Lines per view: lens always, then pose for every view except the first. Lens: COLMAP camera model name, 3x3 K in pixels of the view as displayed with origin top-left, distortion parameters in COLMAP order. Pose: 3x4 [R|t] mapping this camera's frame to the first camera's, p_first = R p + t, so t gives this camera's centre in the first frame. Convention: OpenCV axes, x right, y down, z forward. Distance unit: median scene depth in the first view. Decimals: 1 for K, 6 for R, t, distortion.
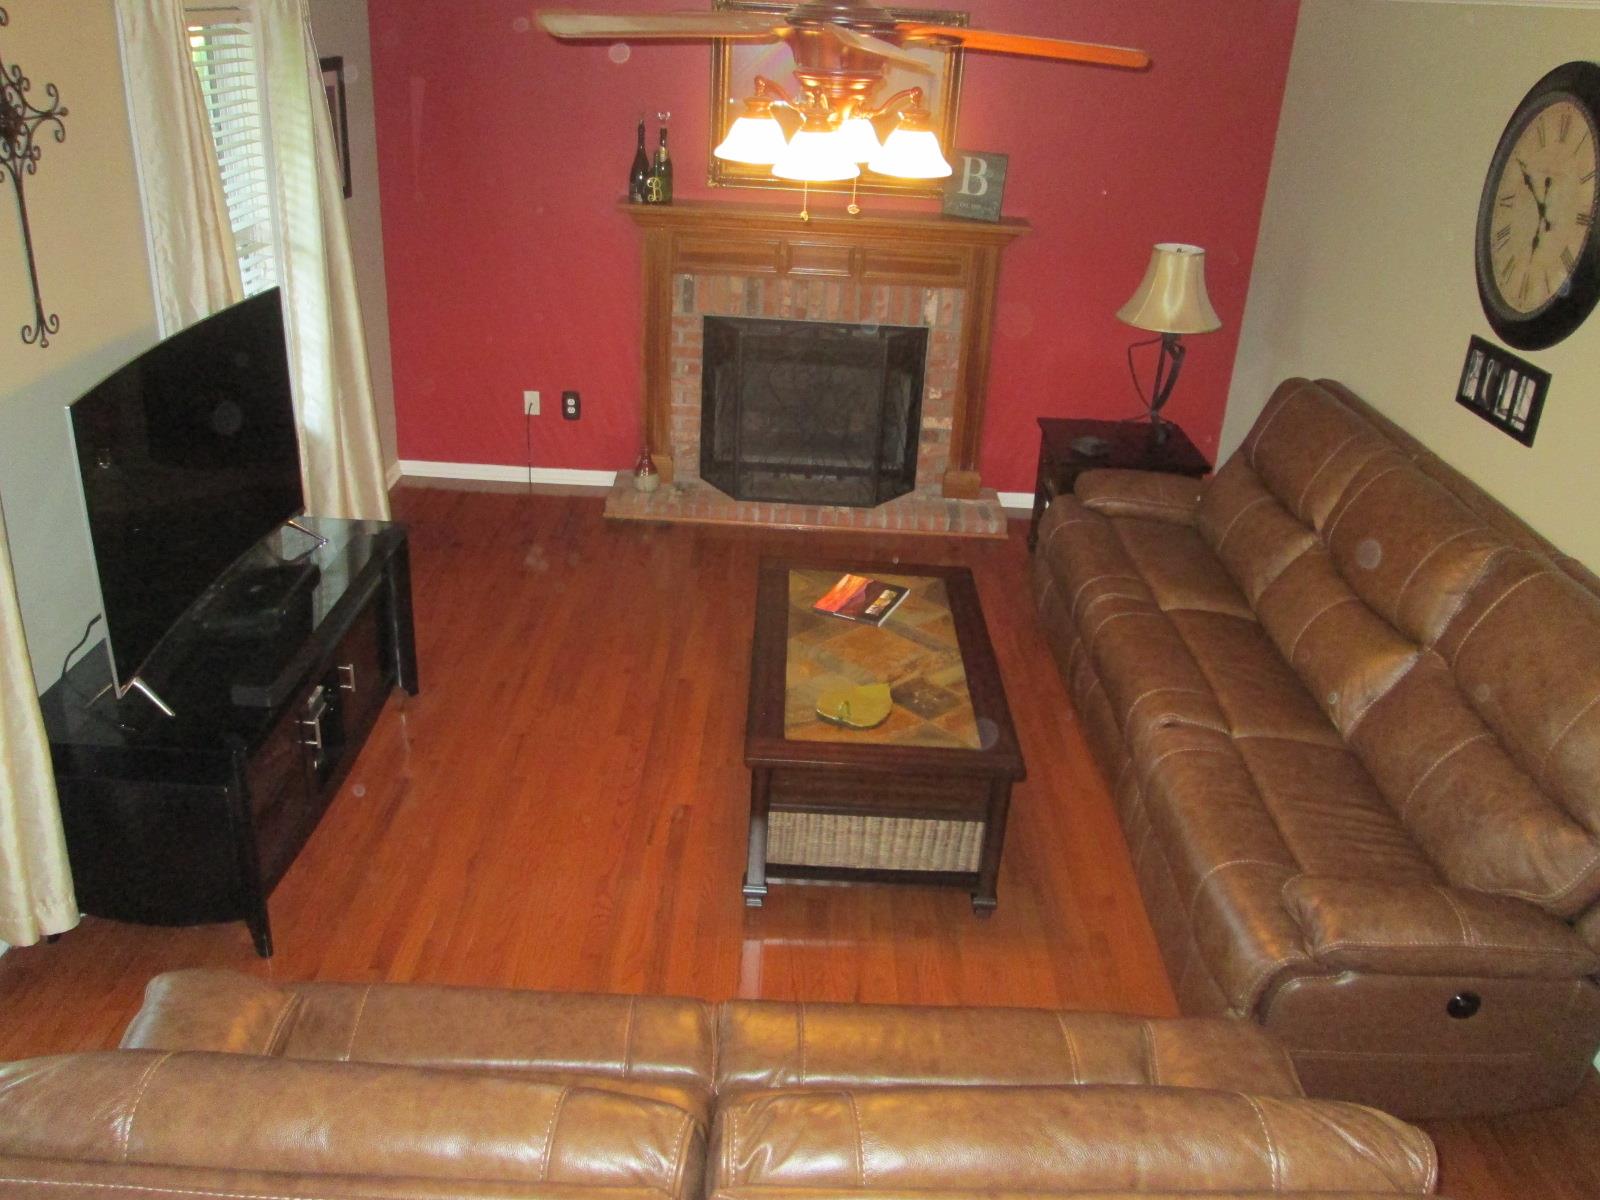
lens RADIAL K [[1325.9, 0, 803.6], [0, 1325.9, 598.5], [0, 0, 1]] dist [-0.052735, 0.027850]
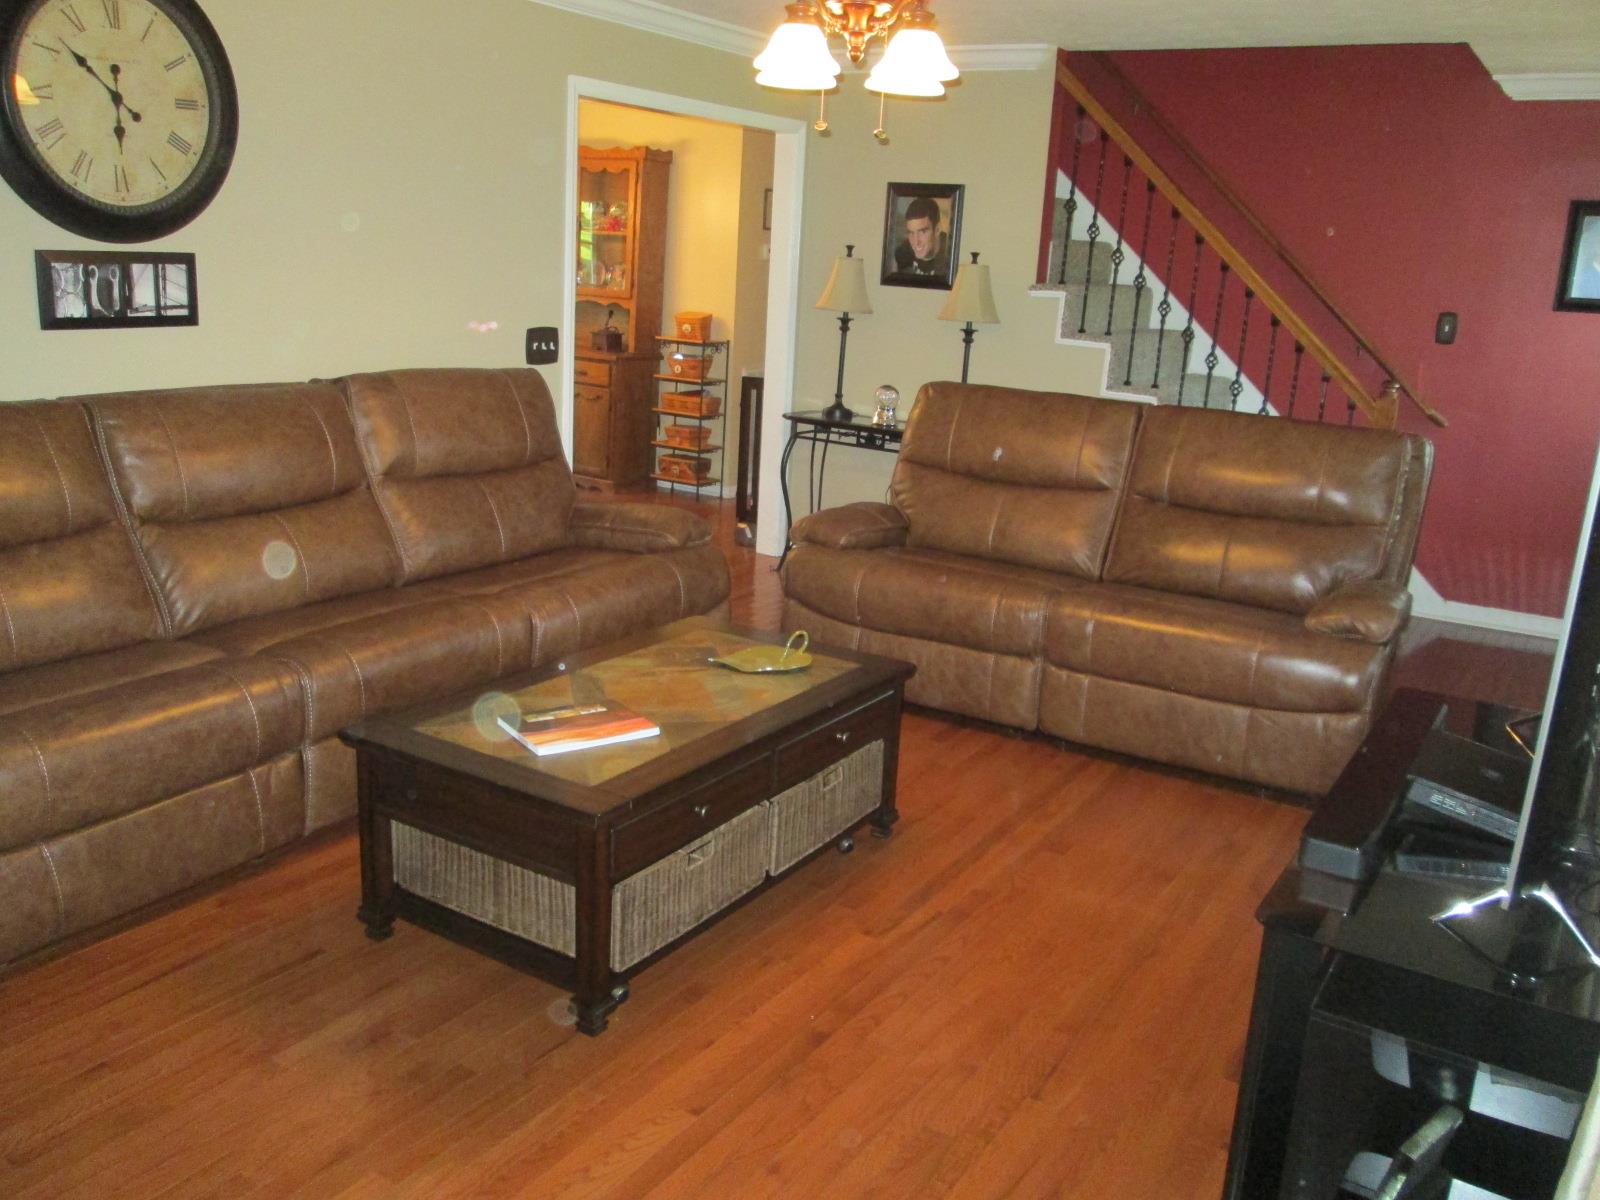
lens RADIAL K [[1325.9, 0, 801.3], [0, 1325.9, 608.1], [0, 0, 1]] dist [-0.052735, 0.027850]
pose [[-0.846527, -0.229465, 0.480351, -0.252559], [0.130102, 0.785791, 0.604654, -0.305595], [-0.516203, 0.574351, -0.635340, 0.921710]]
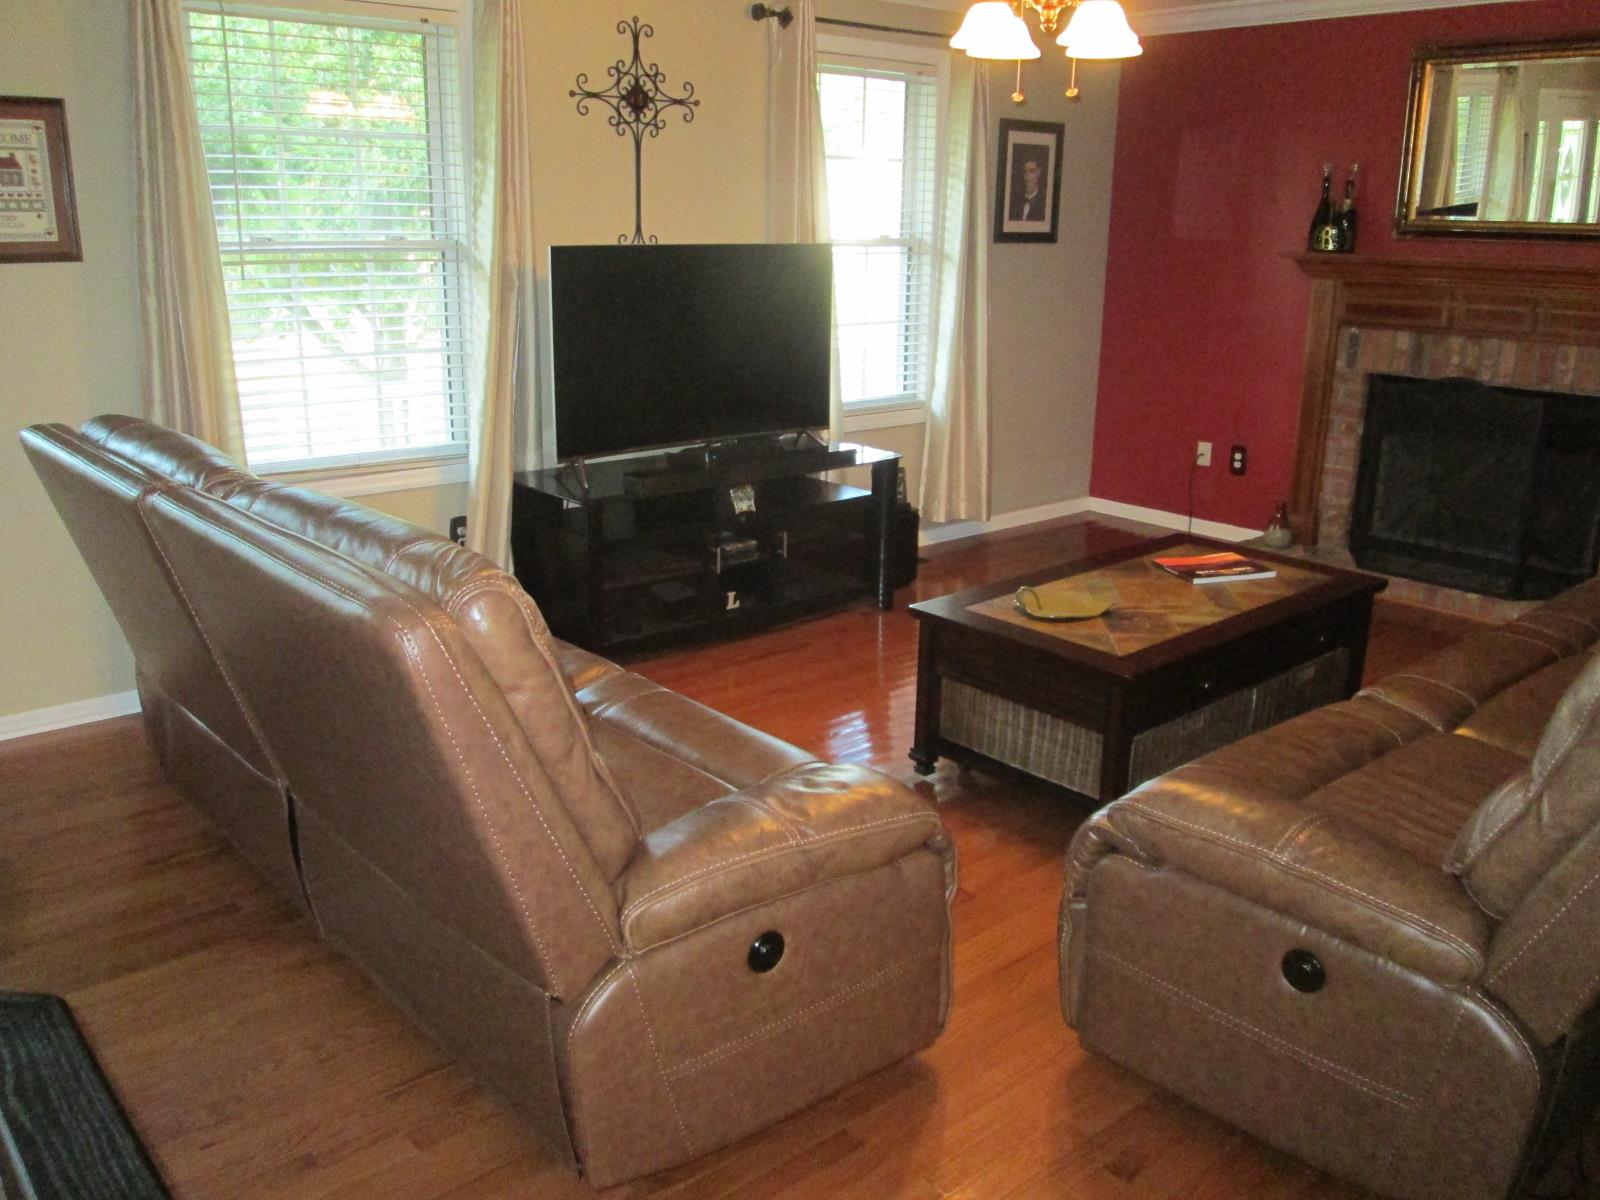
lens RADIAL K [[1325.9, 0, 804.7], [0, 1325.9, 594.8], [0, 0, 1]] dist [-0.052735, 0.027850]
pose [[0.670450, 0.163472, -0.723722, 0.362314], [-0.288752, 0.956015, -0.051555, 0.103387], [0.683461, 0.243541, 0.688163, 0.117466]]
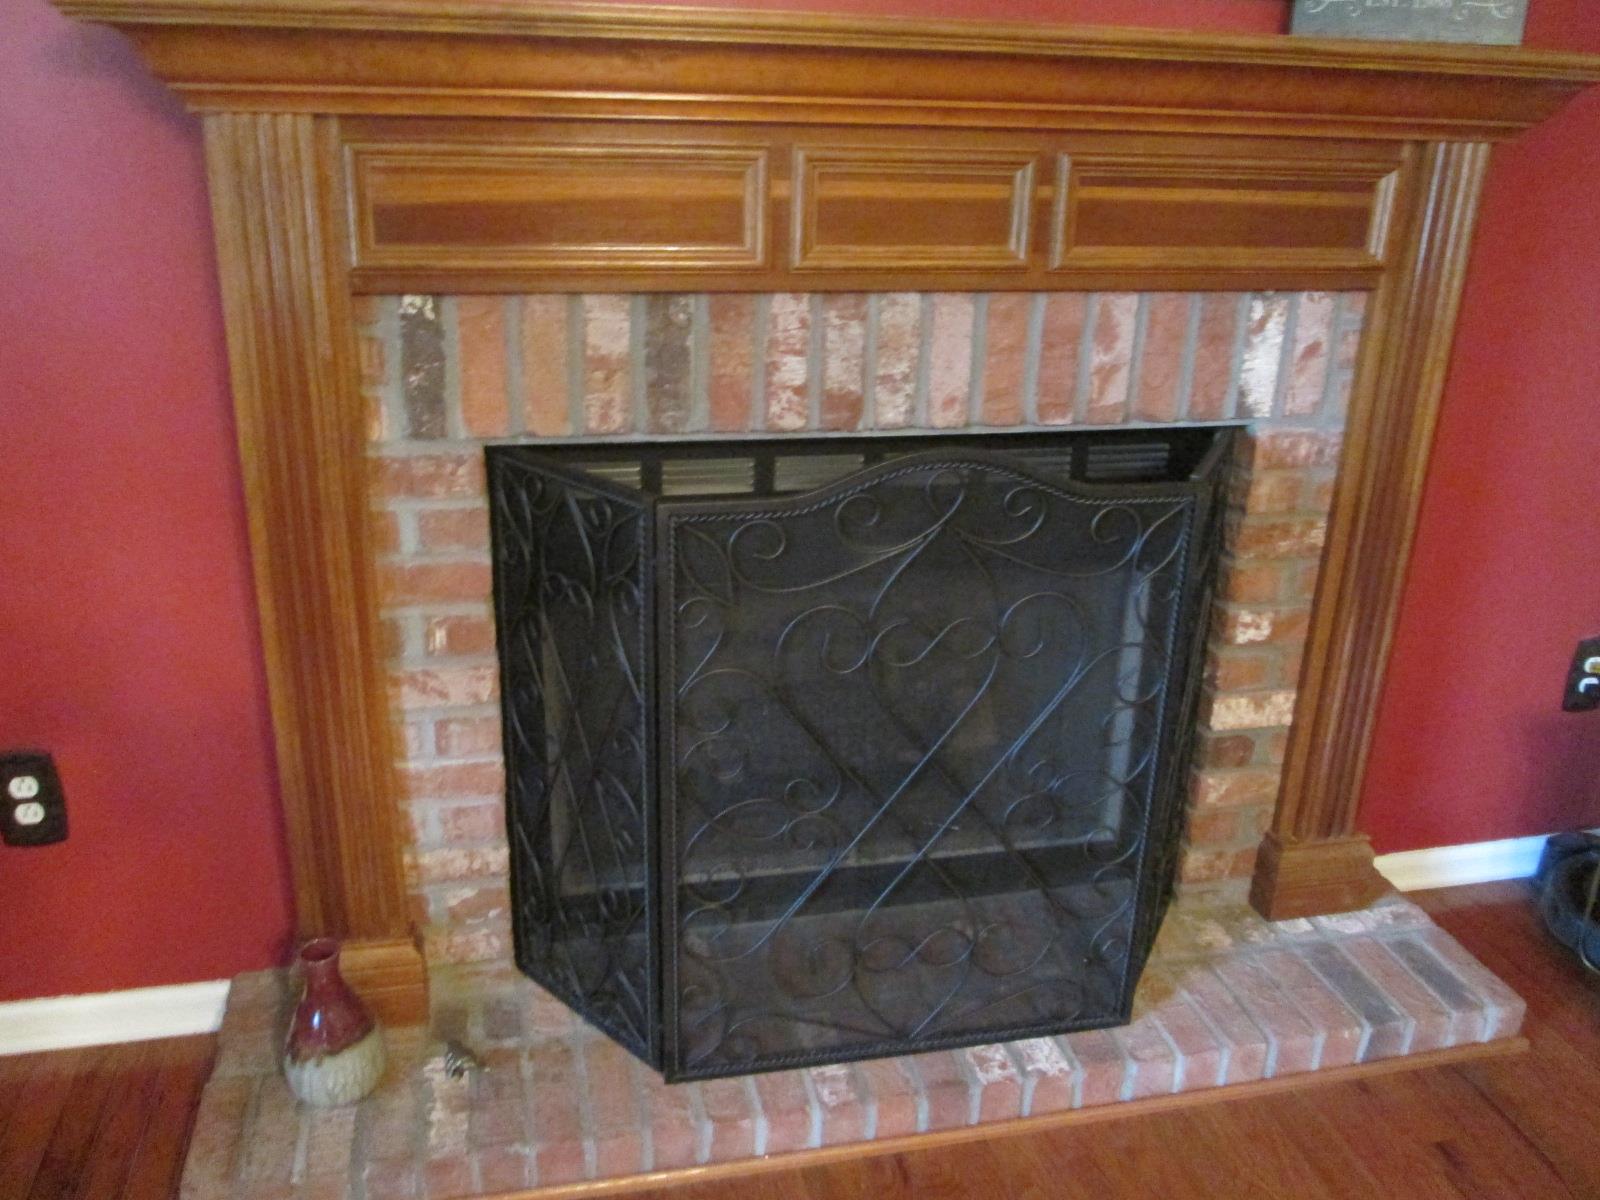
lens RADIAL K [[1325.9, 0, 807.6], [0, 1325.9, 597.3], [0, 0, 1]] dist [-0.052735, 0.027850]
pose [[0.969945, -0.107769, 0.218156, -0.074866], [0.119575, 0.991952, -0.041620, -0.165209], [-0.211915, 0.066455, 0.975026, 0.729157]]
